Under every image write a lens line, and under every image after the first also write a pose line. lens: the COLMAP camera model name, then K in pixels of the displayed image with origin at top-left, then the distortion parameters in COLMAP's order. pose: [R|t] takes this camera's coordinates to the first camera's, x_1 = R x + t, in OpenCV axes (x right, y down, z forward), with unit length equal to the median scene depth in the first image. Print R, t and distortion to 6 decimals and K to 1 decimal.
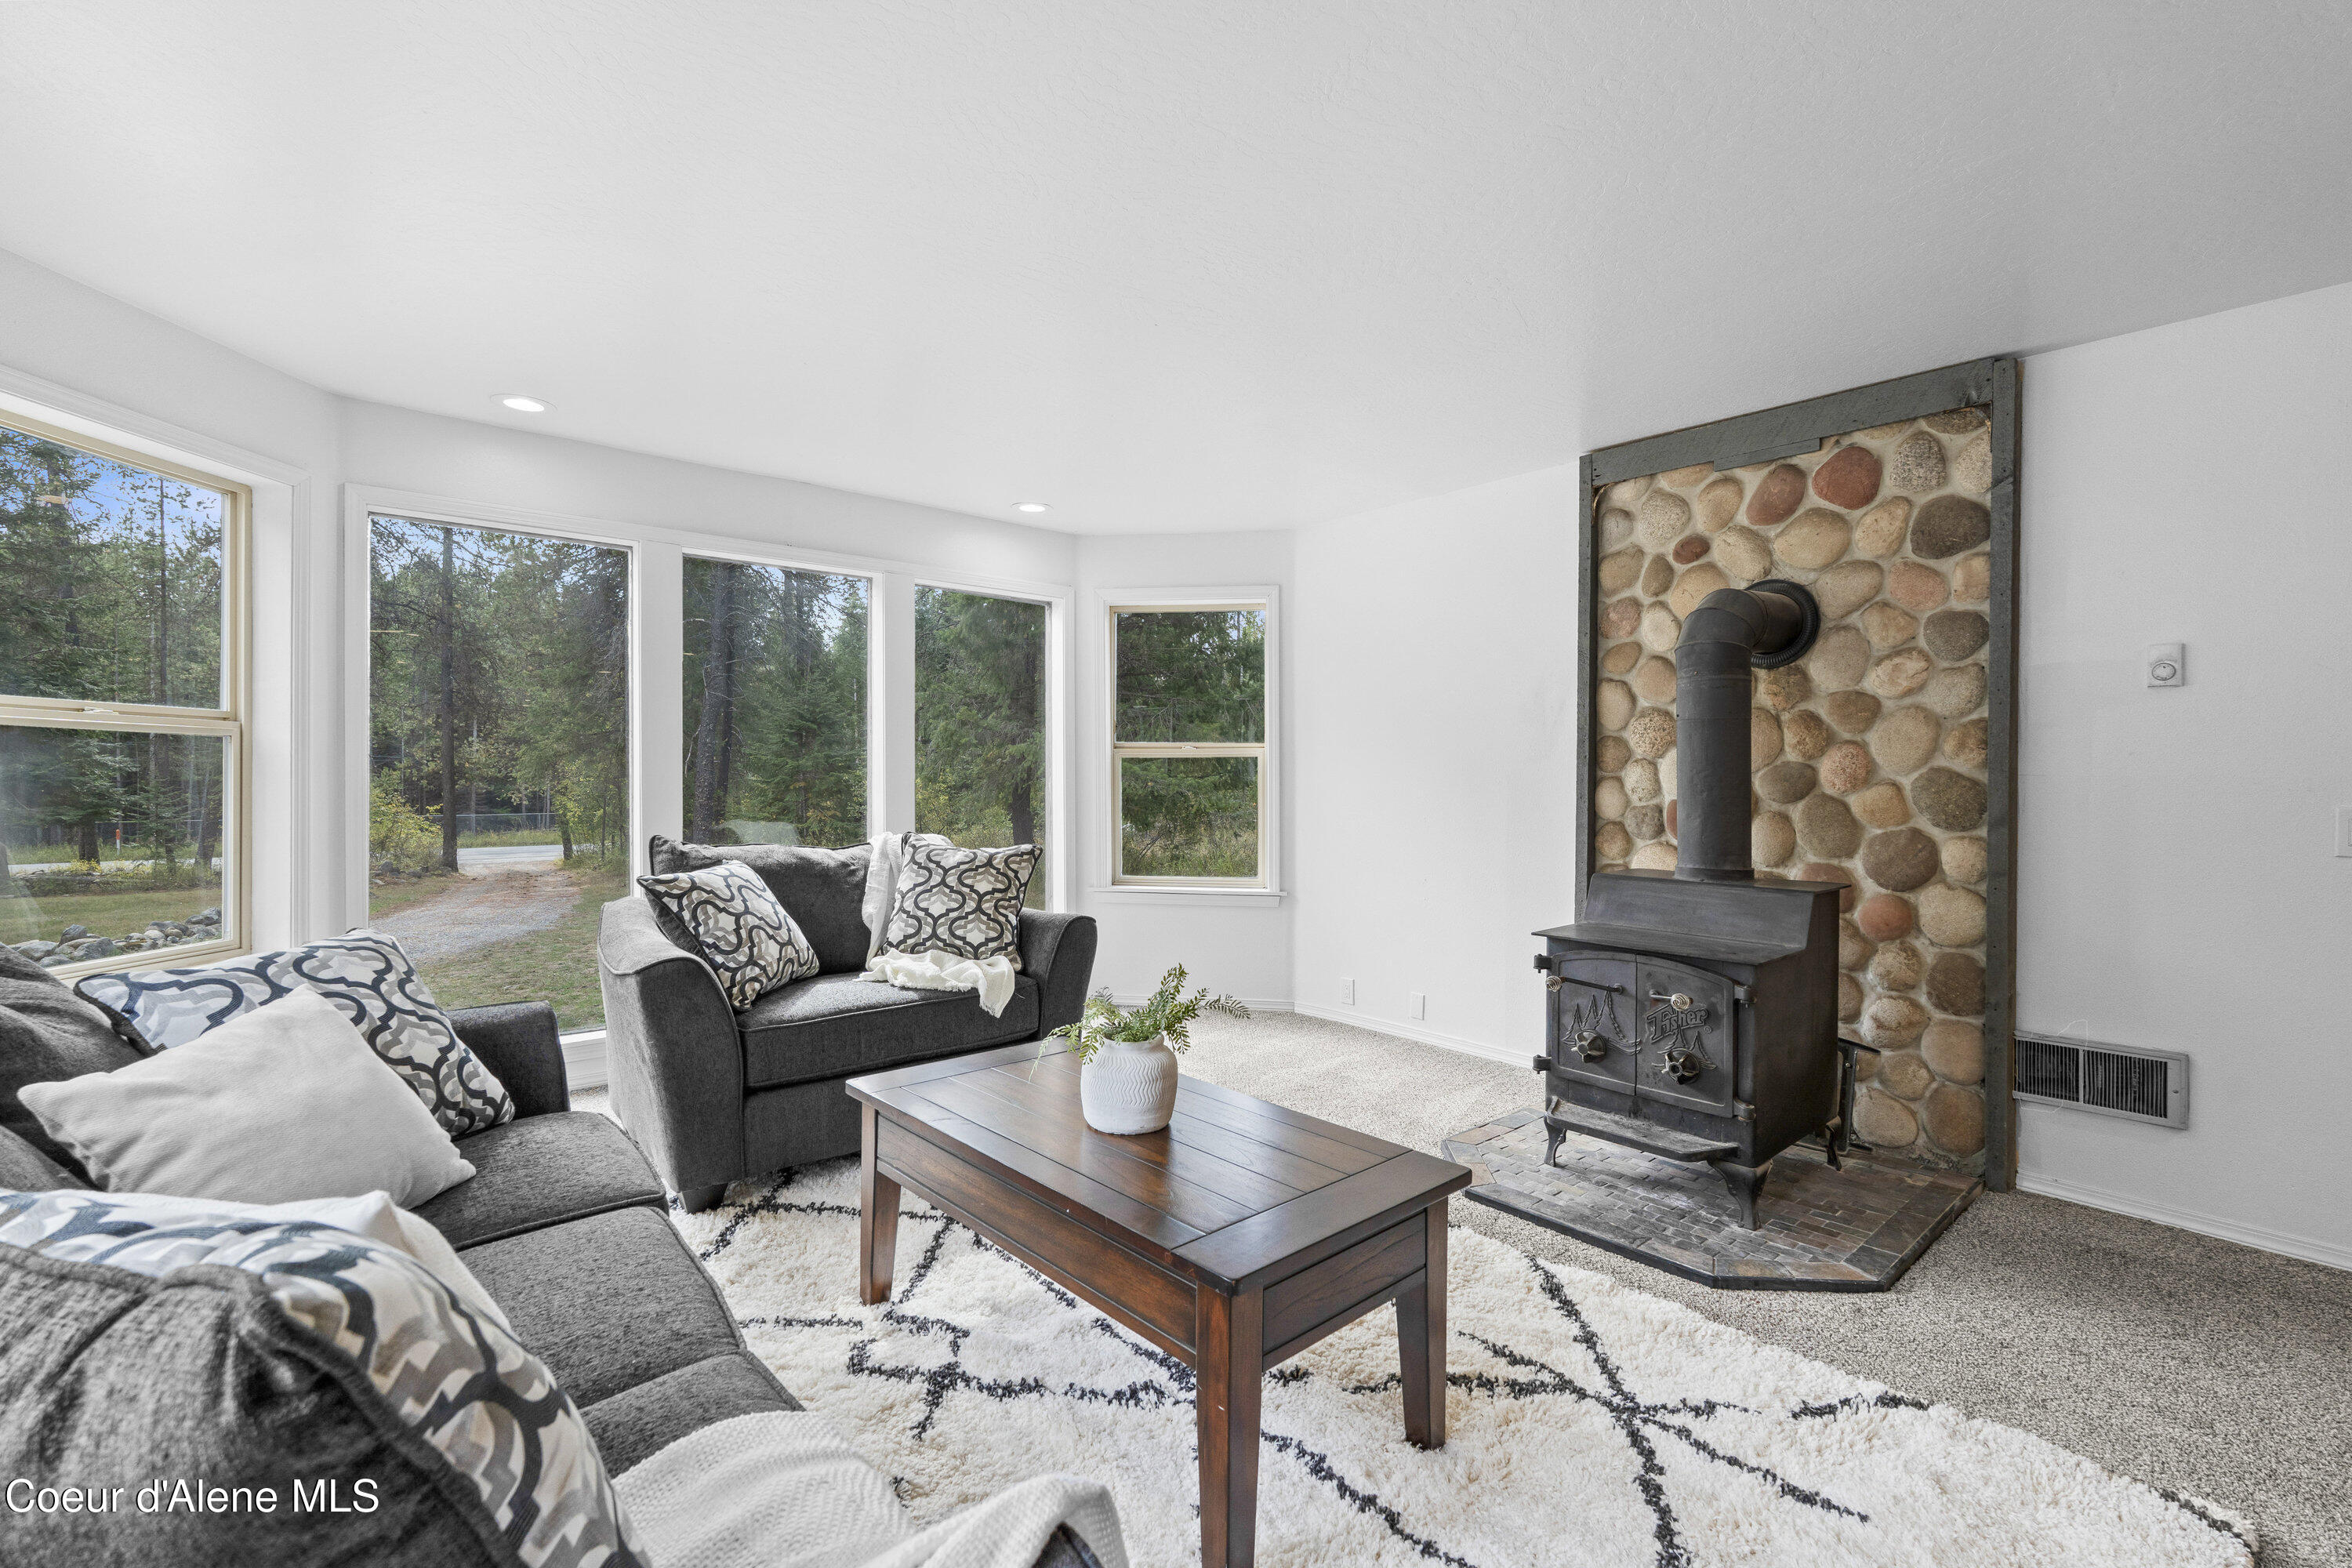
lens RADIAL K [[1046.1, 0, 1176.0], [0, 1046.1, 784.0], [0, 0, 1]] dist [-0.004304, -0.000063]
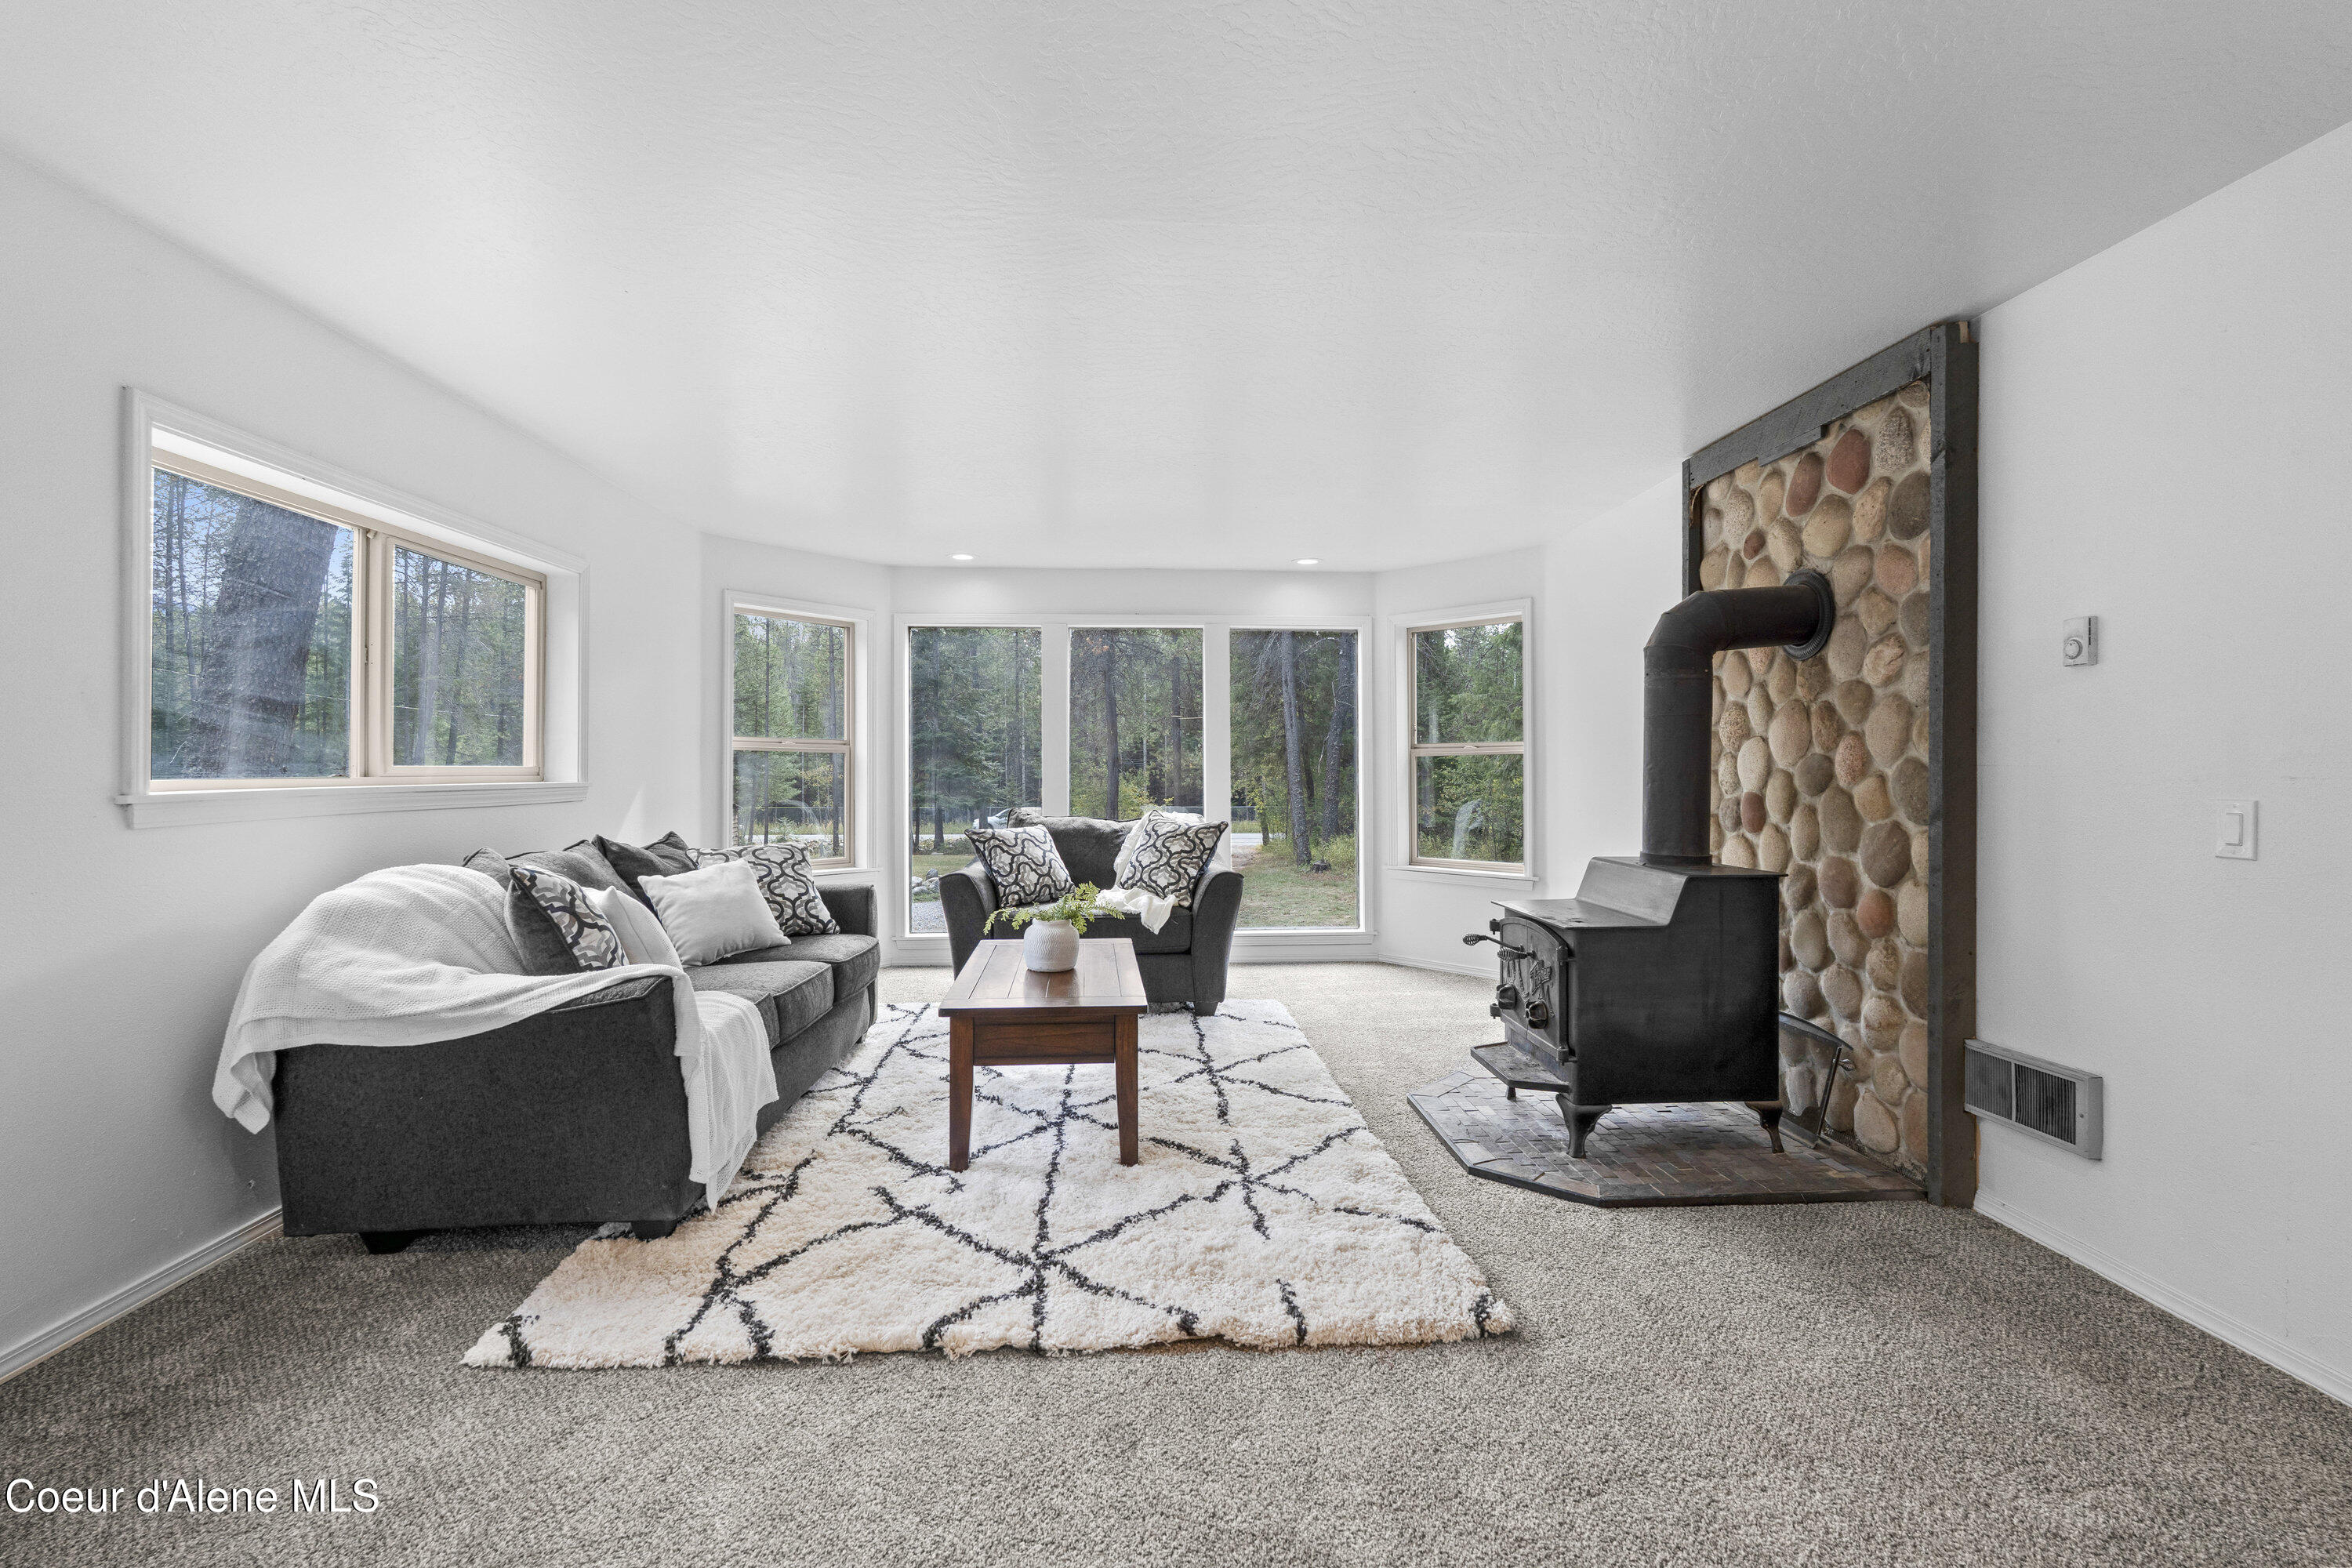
lens RADIAL K [[1080.5, 0, 1176.0], [0, 1080.5, 784.0], [0, 0, 1]] dist [0.002609, 0.000309]
pose [[0.784935, 0.002260, -0.619574, 0.798415], [-0.002072, 0.999997, 0.001022, 0.008173], [0.619575, 0.000482, 0.784938, -0.188203]]
